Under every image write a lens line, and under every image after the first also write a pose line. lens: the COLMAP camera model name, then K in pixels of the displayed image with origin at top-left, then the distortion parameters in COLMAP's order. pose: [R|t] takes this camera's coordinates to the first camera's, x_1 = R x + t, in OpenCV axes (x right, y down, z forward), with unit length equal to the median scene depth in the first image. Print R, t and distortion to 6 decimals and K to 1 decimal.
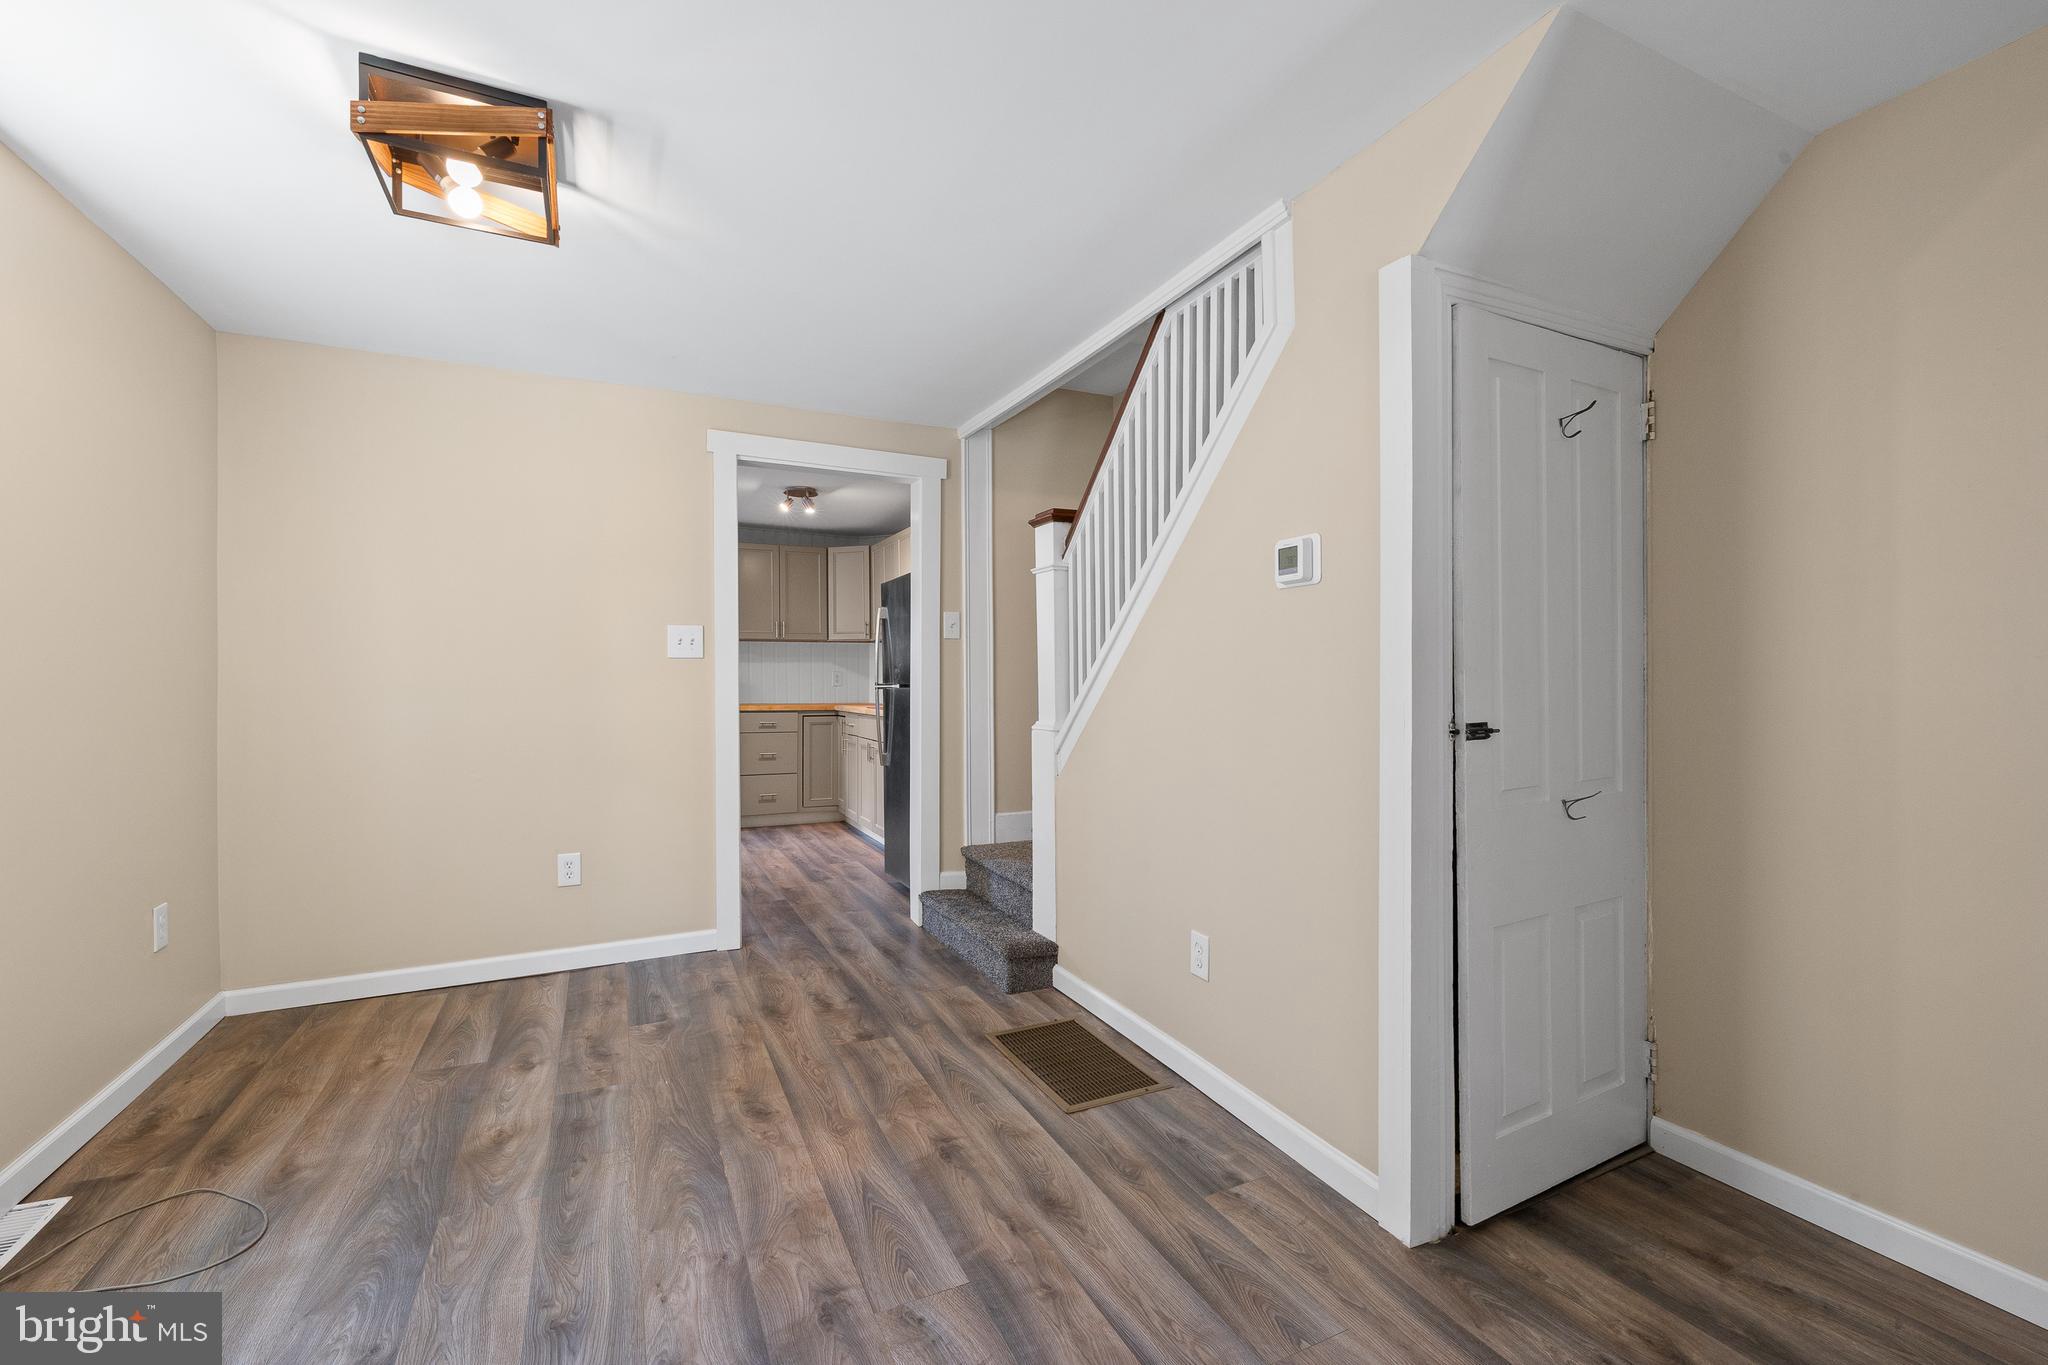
lens RADIAL K [[881.6, 0, 1034.2], [0, 881.6, 678.1], [0, 0, 1]] dist [0.000230, -0.000023]
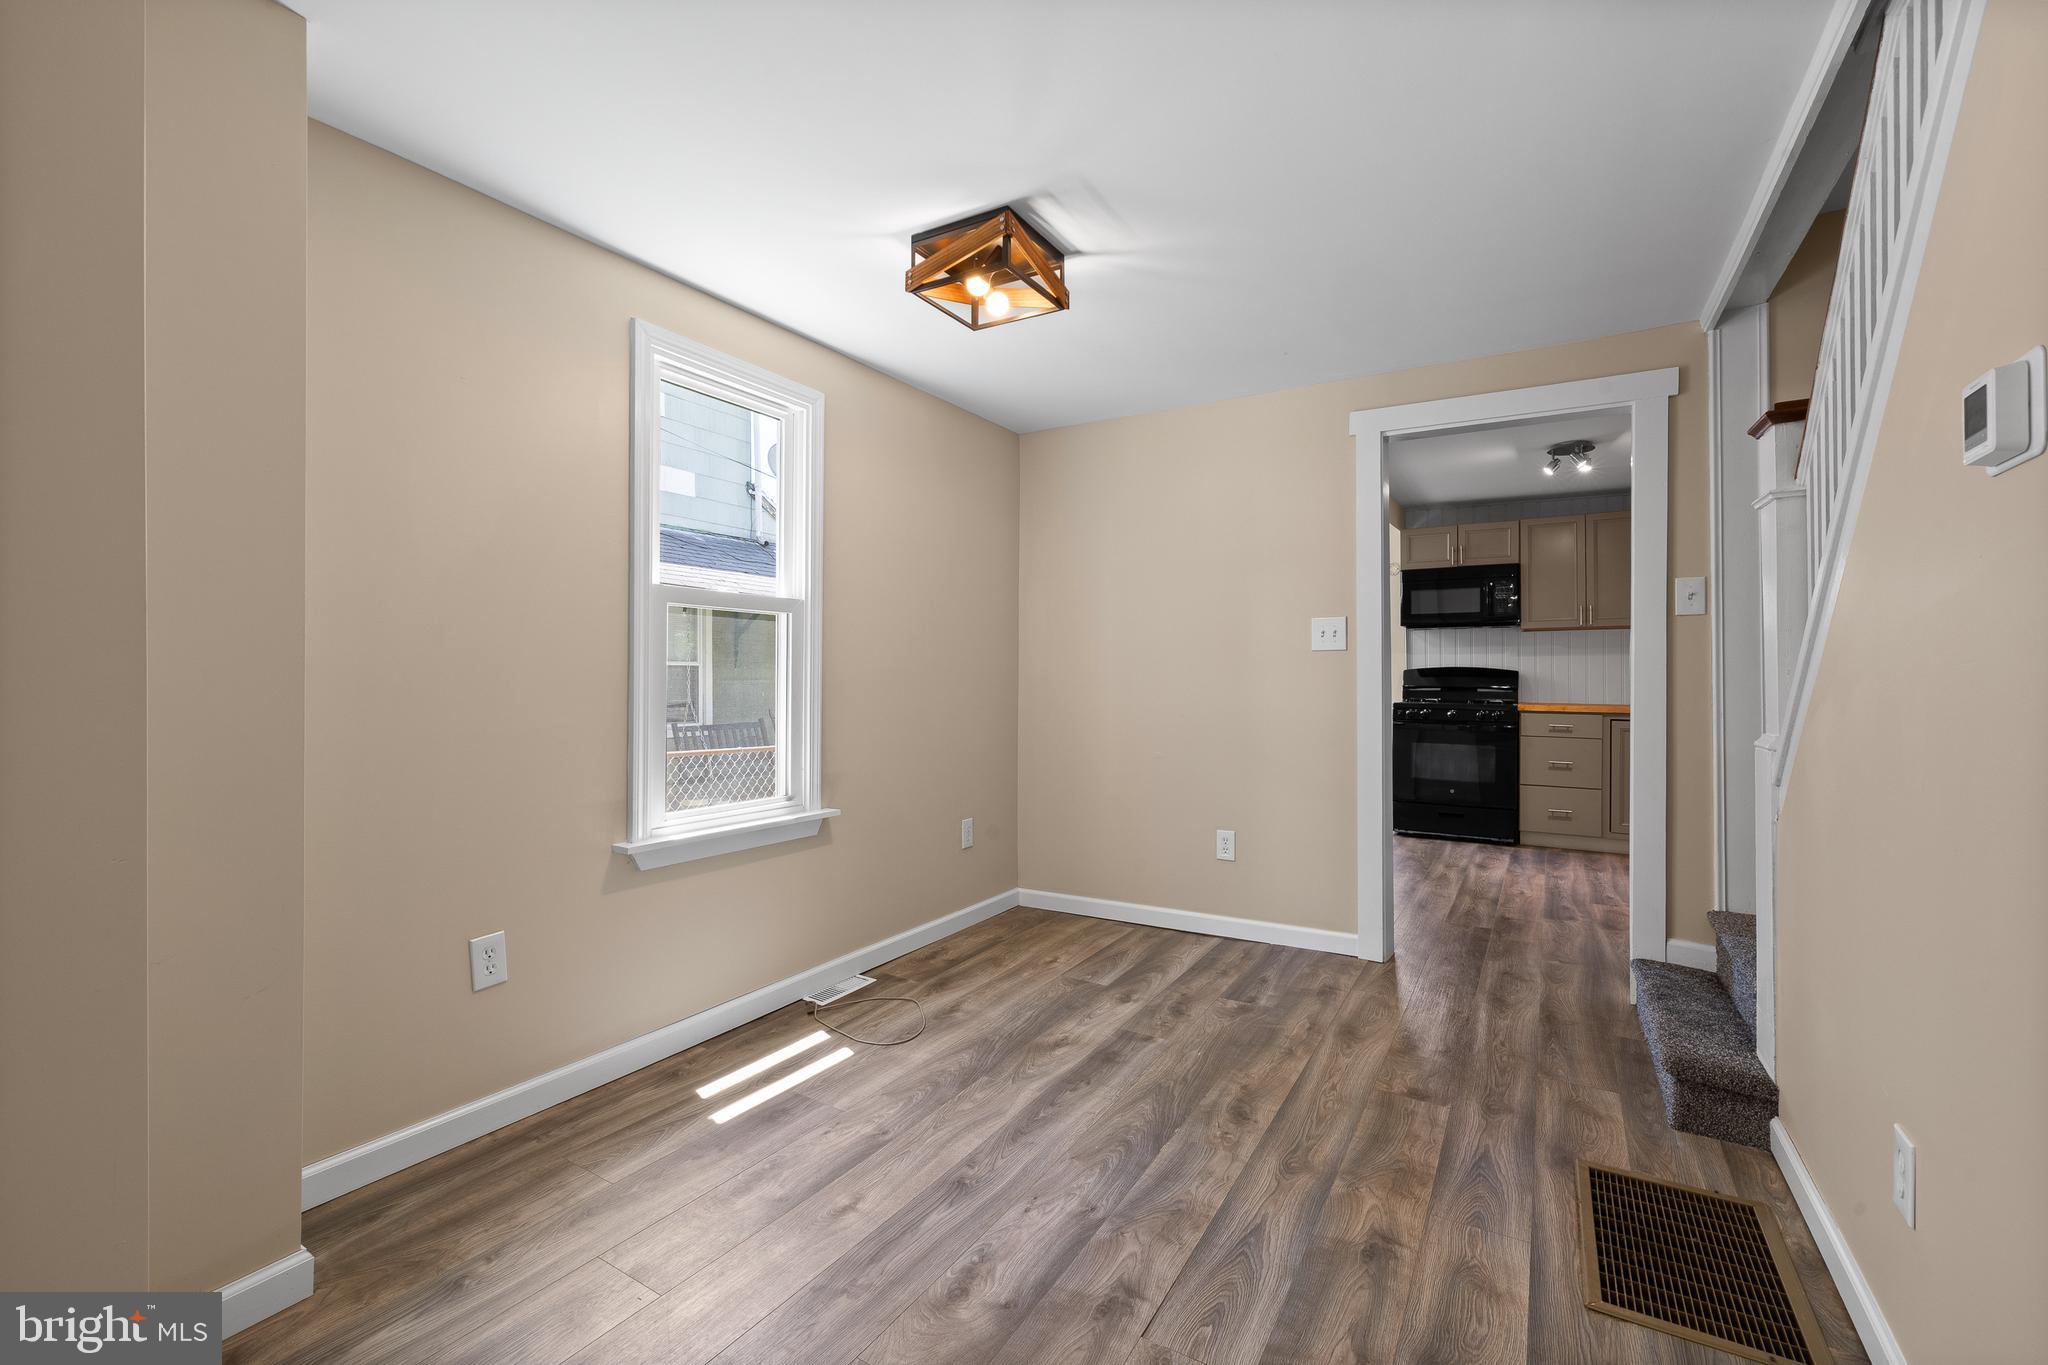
lens RADIAL K [[881.6, 0, 991.8], [0, 881.6, 669.6], [0, 0, 1]] dist [0.000230, -0.000023]
pose [[0.526109, -0.005937, -0.850396, 0.379782], [-0.000900, 0.999971, -0.007538, 0.009313], [0.850416, 0.004731, 0.526089, 0.254714]]
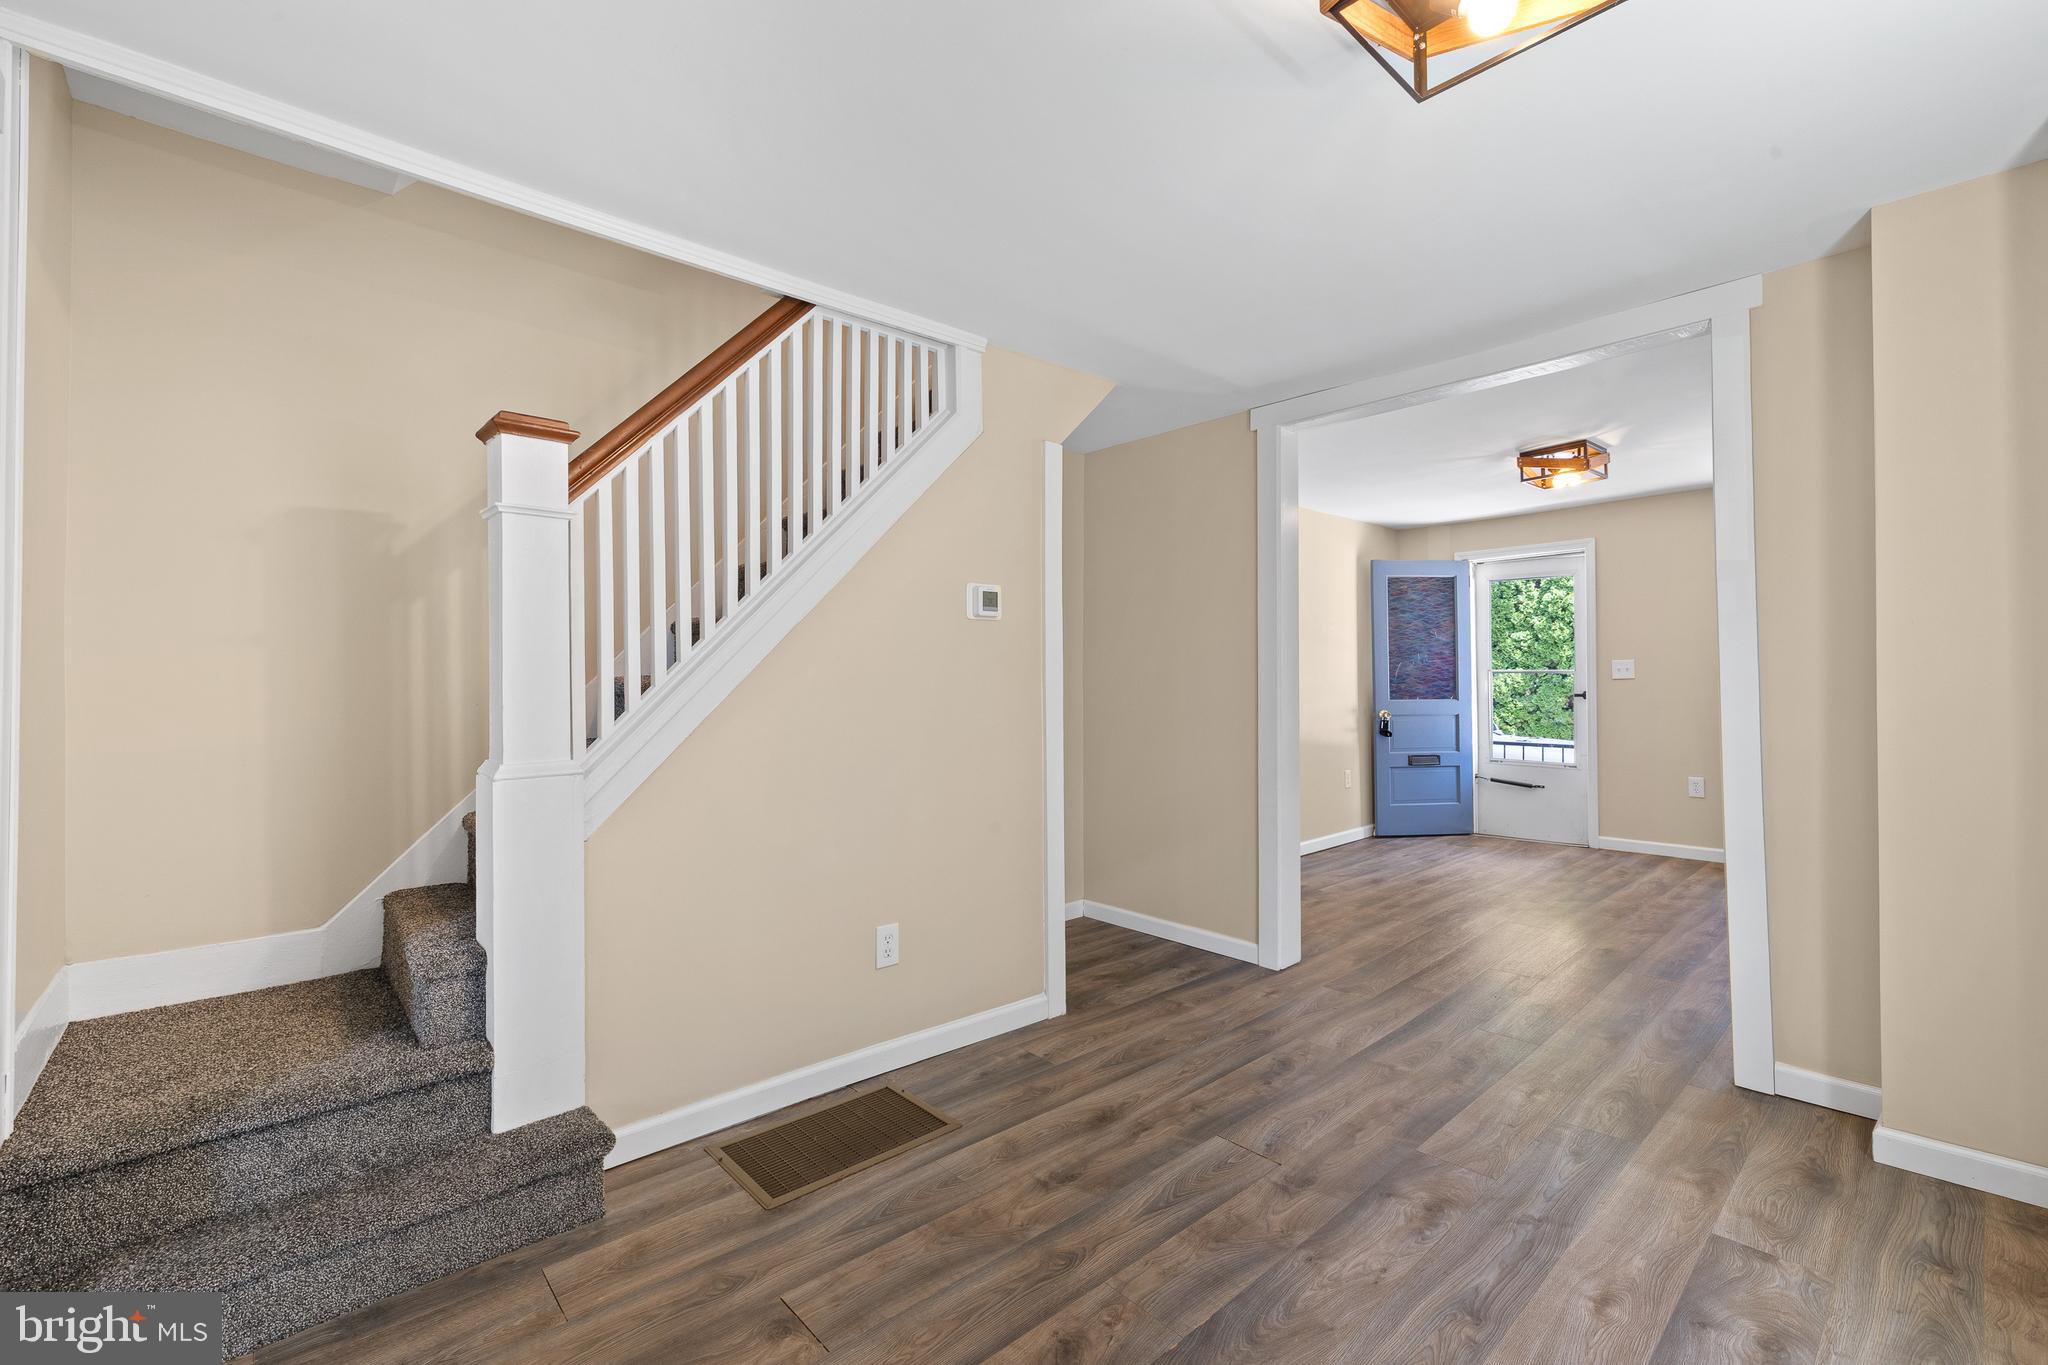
lens RADIAL K [[881.6, 0, 1009.2], [0, 881.6, 660.7], [0, 0, 1]] dist [0.000230, -0.000023]
pose [[-0.280275, 0.022989, 0.959644, -0.954277], [0.004541, 0.999734, -0.022623, -0.008199], [-0.959909, -0.001983, -0.280305, 1.240991]]
